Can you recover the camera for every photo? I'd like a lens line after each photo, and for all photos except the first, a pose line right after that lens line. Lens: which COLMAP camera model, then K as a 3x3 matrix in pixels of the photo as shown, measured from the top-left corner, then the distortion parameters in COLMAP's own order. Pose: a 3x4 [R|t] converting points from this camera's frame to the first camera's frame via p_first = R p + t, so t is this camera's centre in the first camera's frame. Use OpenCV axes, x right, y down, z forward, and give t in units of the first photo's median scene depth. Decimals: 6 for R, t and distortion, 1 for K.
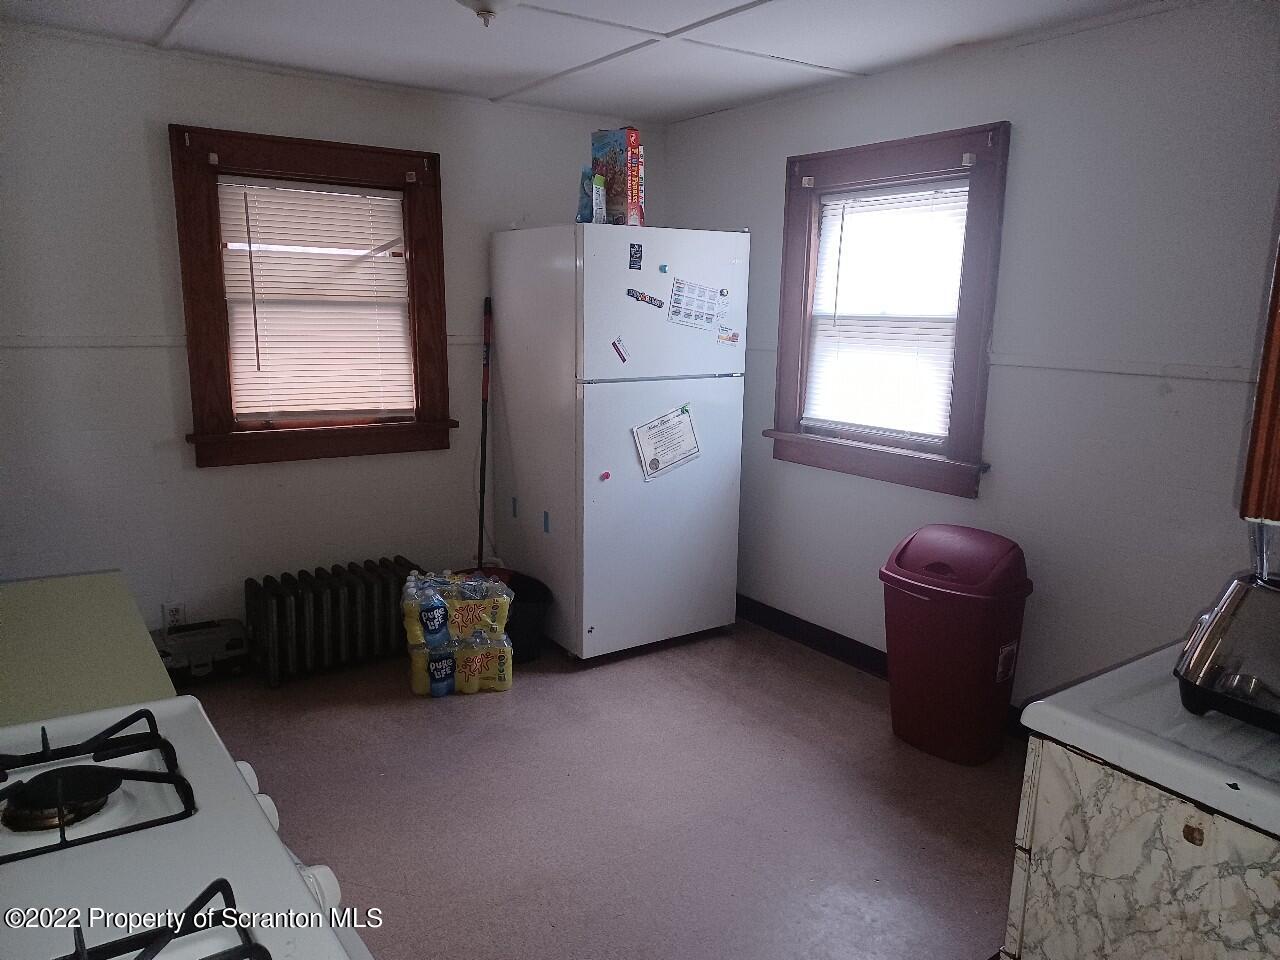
lens RADIAL K [[916.2, 0, 639.8], [0, 916.2, 490.5], [0, 0, 1]] dist [0.010898, -0.003440]
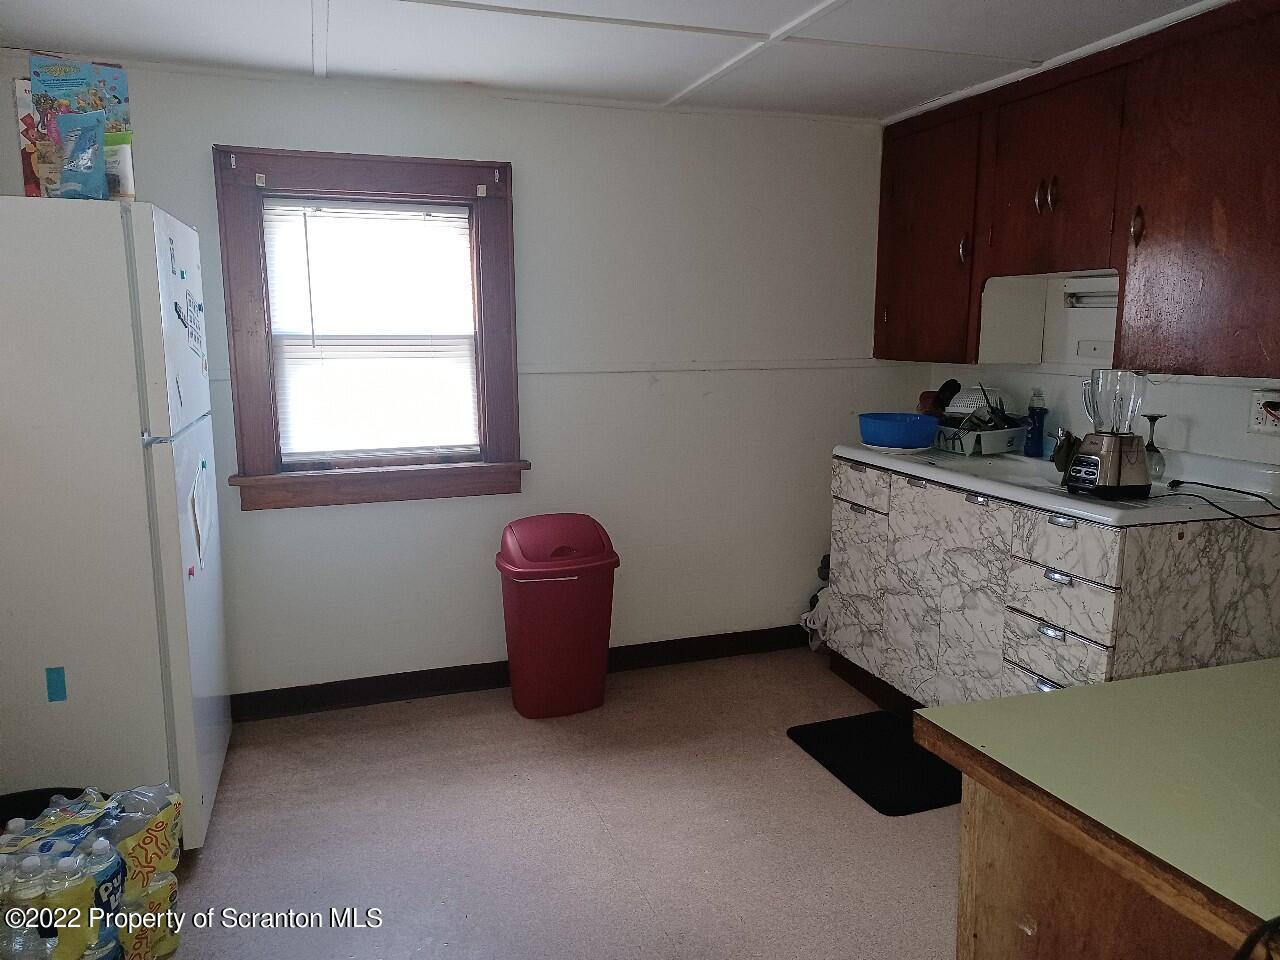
lens RADIAL K [[916.2, 0, 640.1], [0, 916.2, 471.8], [0, 0, 1]] dist [0.010898, -0.003440]
pose [[0.259664, -0.158735, 0.952564, -0.662644], [0.197830, 0.974222, 0.108416, -0.107890], [-0.945218, 0.160294, 0.284373, 0.529755]]
